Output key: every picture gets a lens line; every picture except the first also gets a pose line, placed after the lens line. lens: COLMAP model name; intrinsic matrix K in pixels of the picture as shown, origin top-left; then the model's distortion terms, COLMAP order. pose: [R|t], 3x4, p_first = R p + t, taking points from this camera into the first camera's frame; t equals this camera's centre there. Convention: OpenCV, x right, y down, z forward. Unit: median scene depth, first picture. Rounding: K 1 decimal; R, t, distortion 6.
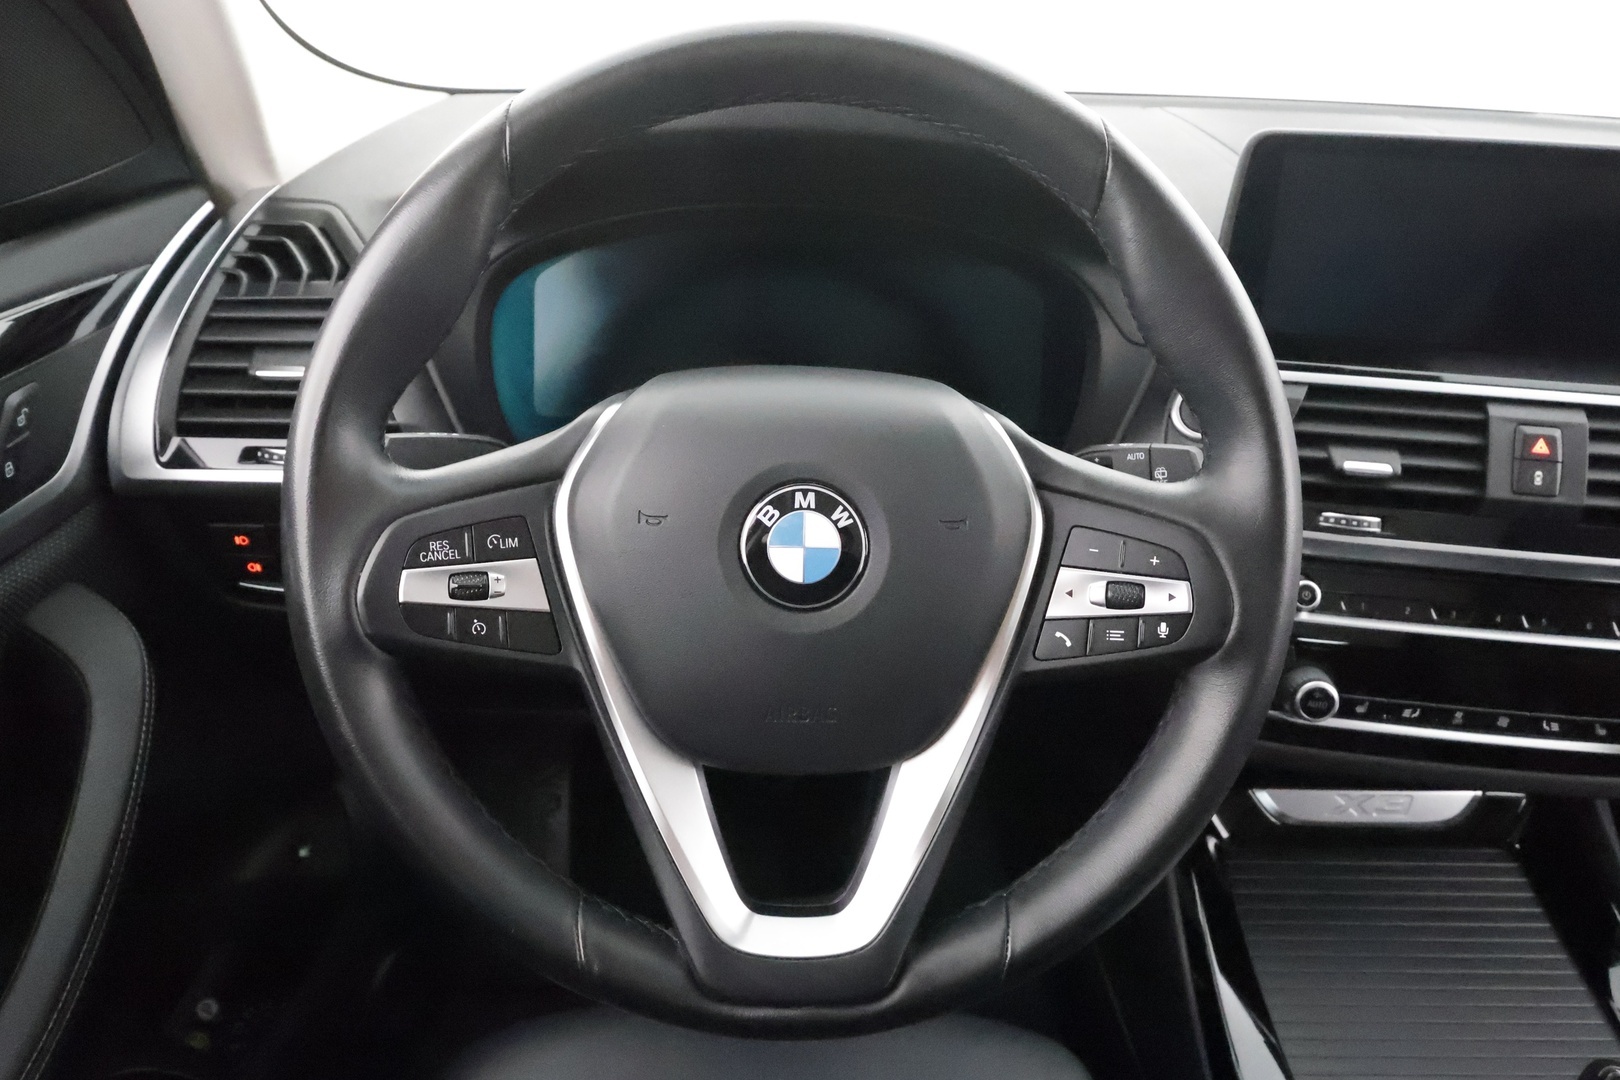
lens RADIAL K [[1131.3, 0, 810.0], [0, 1131.3, 540.0], [0, 0, 1]] dist [0.003131, -0.000136]
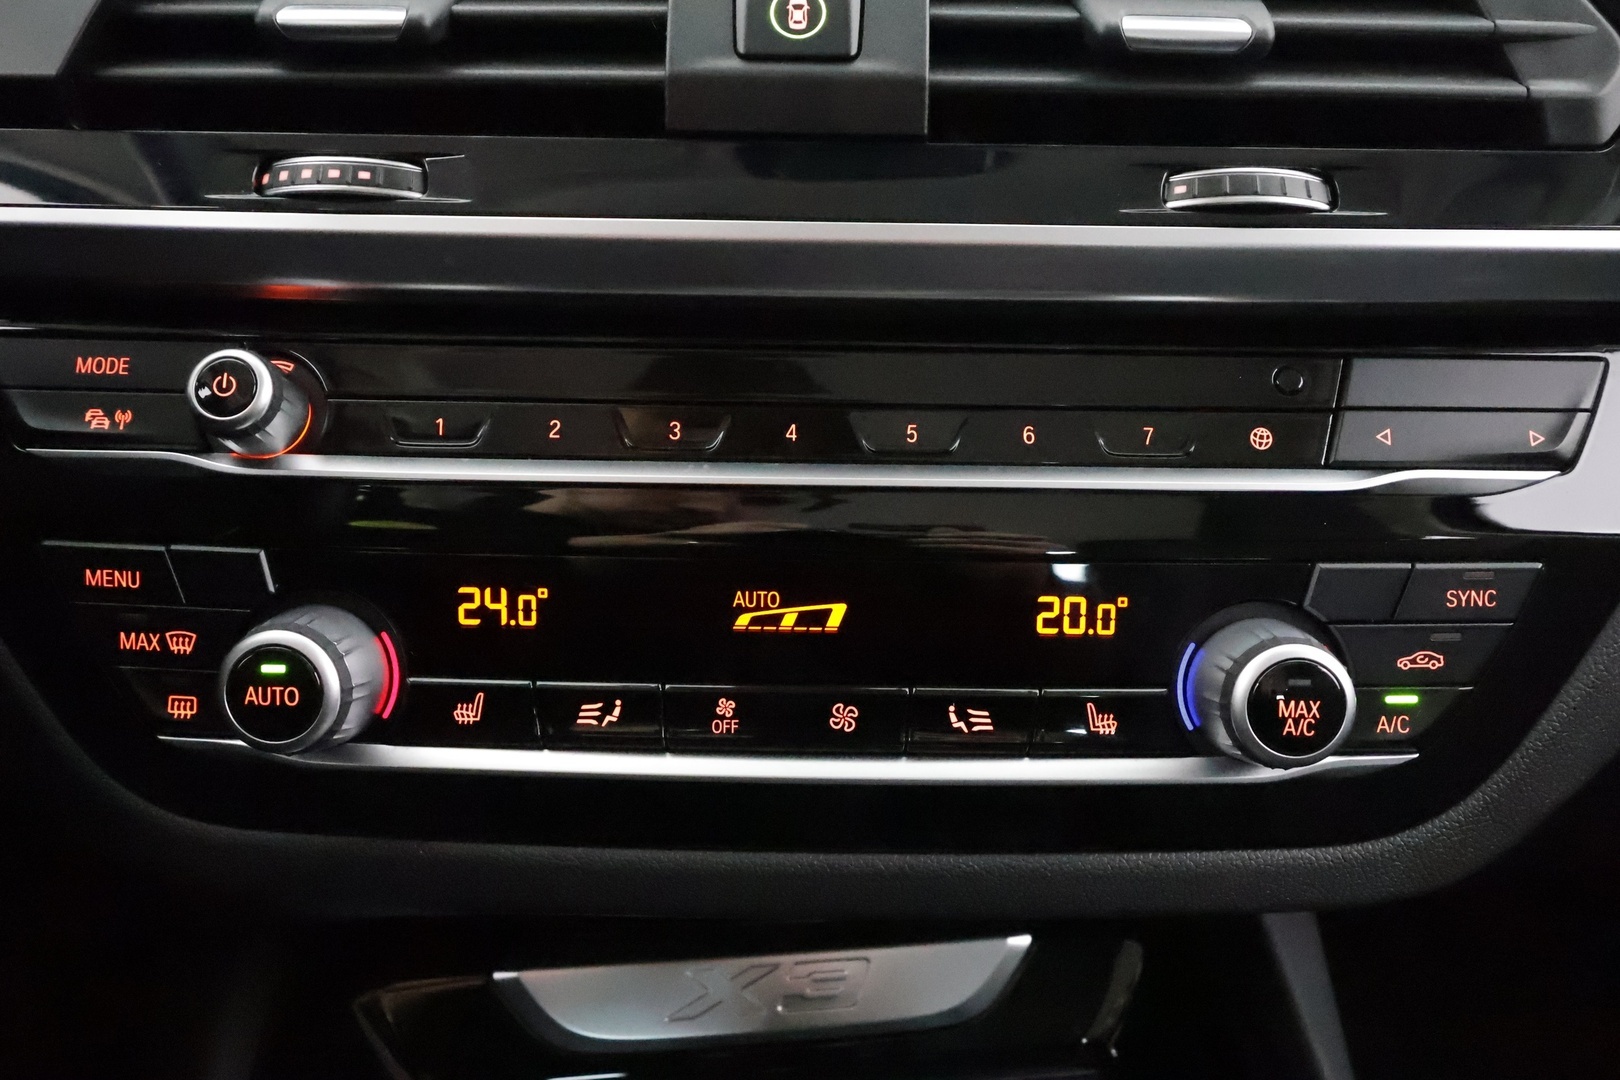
lens RADIAL K [[1285.6, 0, 810.0], [0, 1285.6, 540.0], [0, 0, 1]] dist [0.000365, 0.005292]
pose [[0.994833, -0.056272, 0.084504, 0.791666], [0.068193, 0.986998, -0.145551, 0.227096], [-0.075215, 0.150562, 0.985735, 0.814341]]
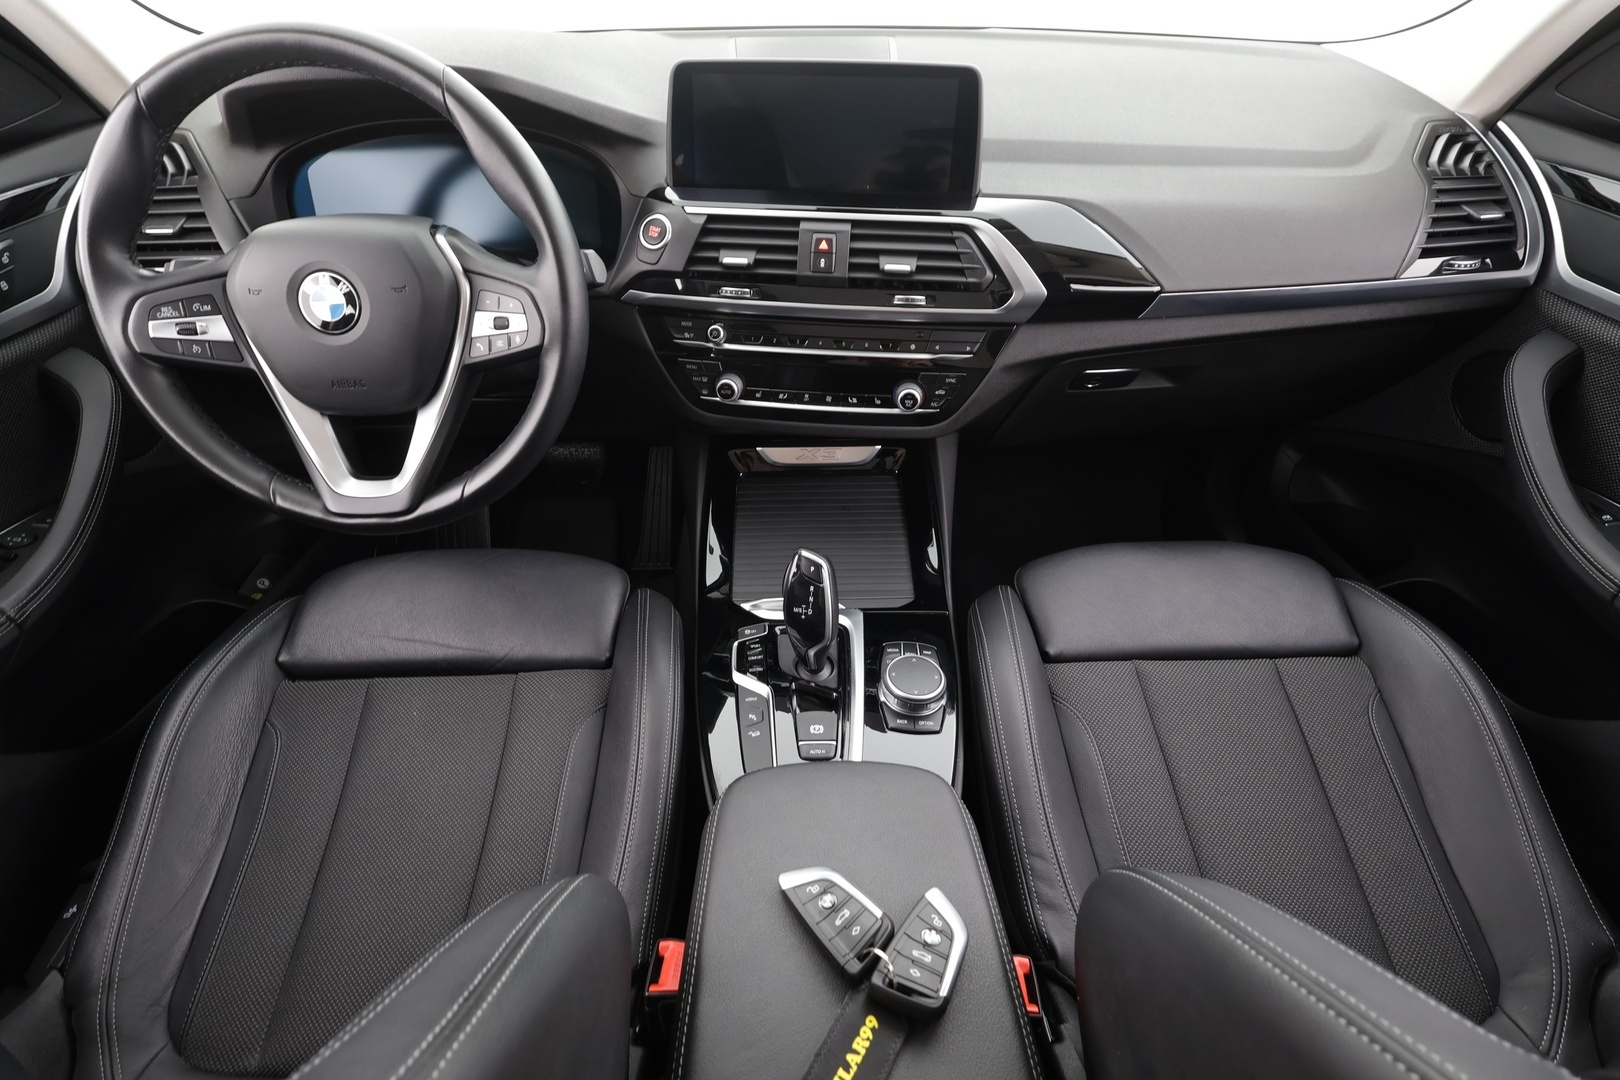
lens RADIAL K [[755.7, 0, 810.0], [0, 755.7, 540.0], [0, 0, 1]] dist [0.000615, 0.000352]
pose [[0.999073, -0.027647, -0.032982, 0.855941], [0.034690, 0.970899, 0.236964, 0.122487], [0.025471, -0.237889, 0.970958, -0.420754]]
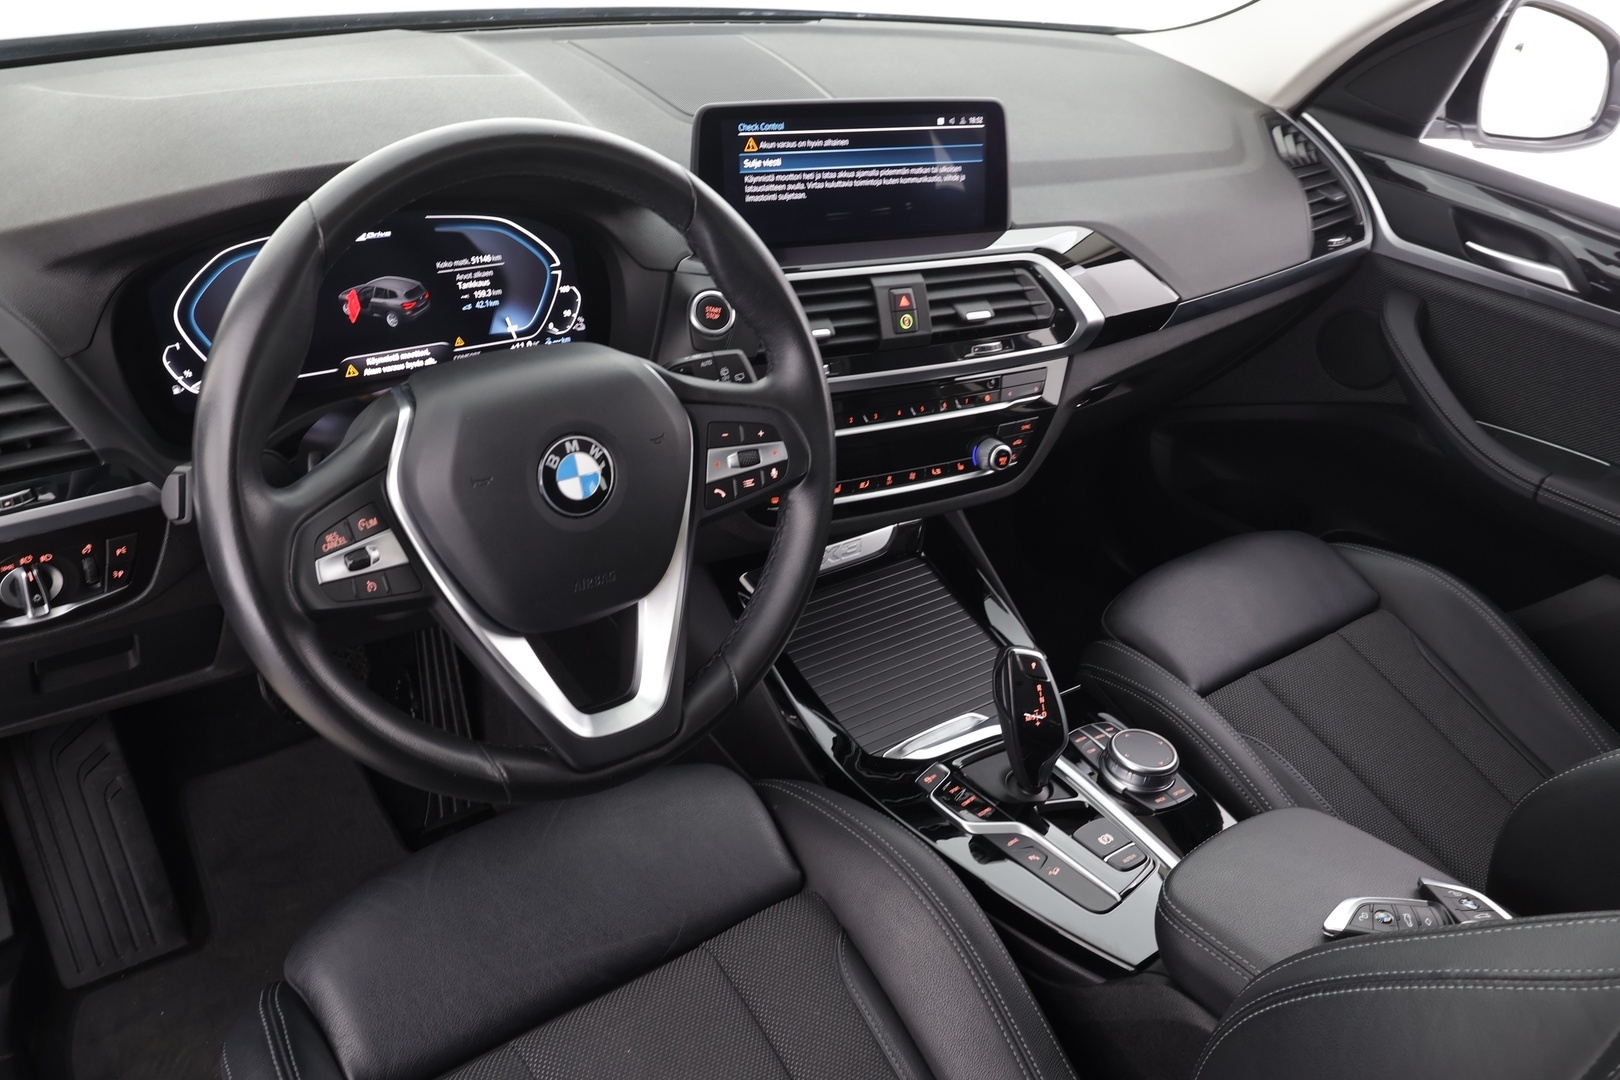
lens RADIAL K [[1285.6, 0, 810.0], [0, 1285.6, 540.0], [0, 0, 1]] dist [0.000365, 0.005292]
pose [[0.819839, -0.262830, 0.508709, -0.609702], [0.190691, 0.963039, 0.190246, -0.168911], [-0.539909, -0.058965, 0.839656, -0.598926]]
